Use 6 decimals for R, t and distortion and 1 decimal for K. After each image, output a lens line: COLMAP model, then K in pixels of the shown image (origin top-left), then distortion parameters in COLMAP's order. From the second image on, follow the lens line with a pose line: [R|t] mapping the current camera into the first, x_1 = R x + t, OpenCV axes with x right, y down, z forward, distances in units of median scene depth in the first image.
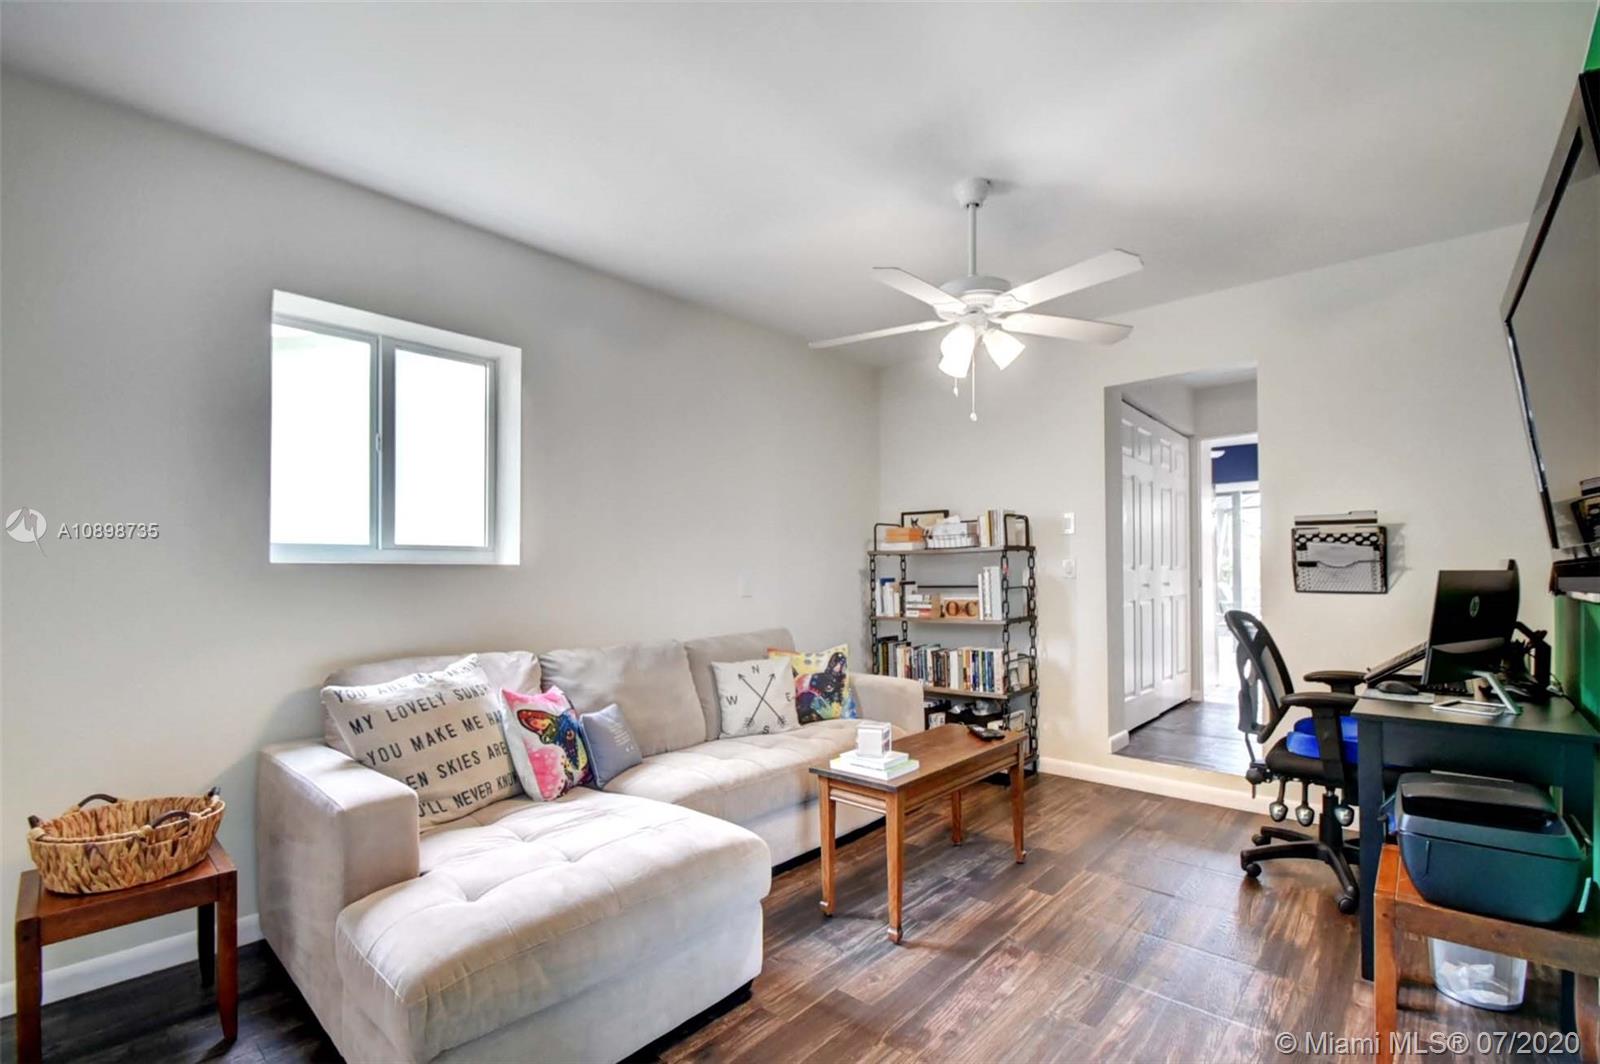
lens RADIAL K [[688.4, 0, 807.9], [0, 688.4, 558.6], [0, 0, 1]] dist [0.001134, -0.021201]
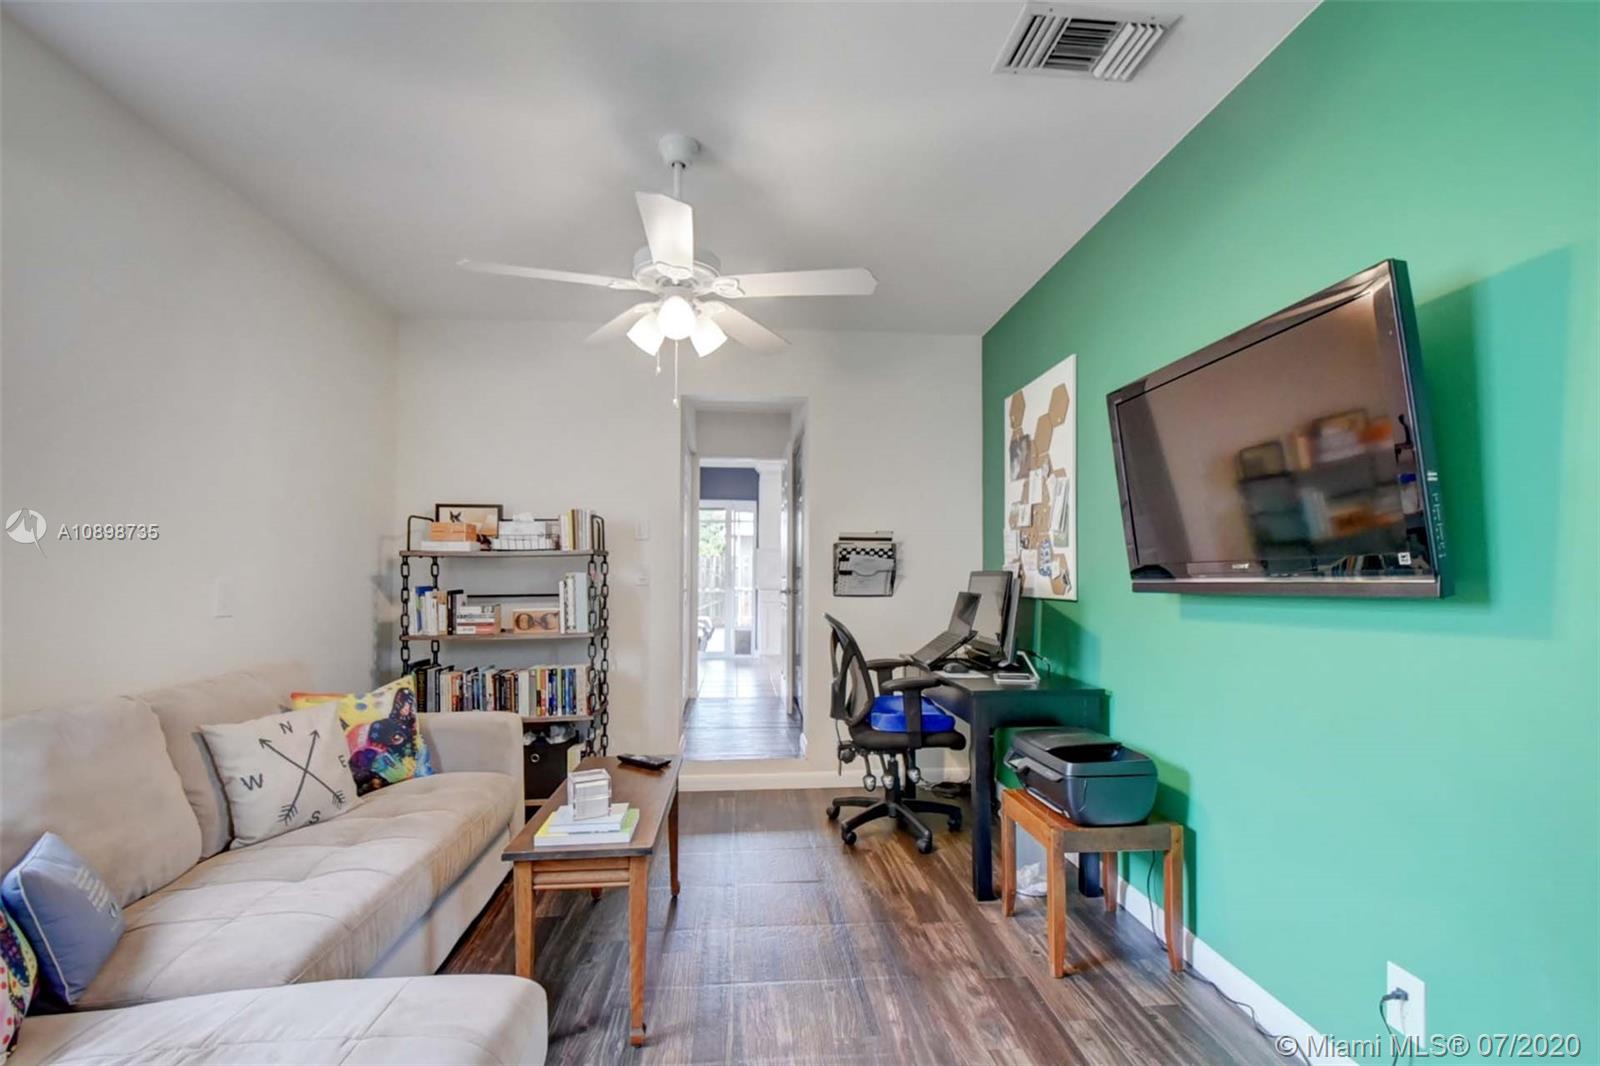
lens RADIAL K [[701.3, 0, 790.7], [0, 701.3, 558.0], [0, 0, 1]] dist [0.002099, -0.009706]
pose [[0.696011, 0.023786, 0.717637, -0.213695], [-0.015633, 0.999716, -0.017974, 0.005530], [-0.717861, 0.001292, 0.696185, 0.193048]]
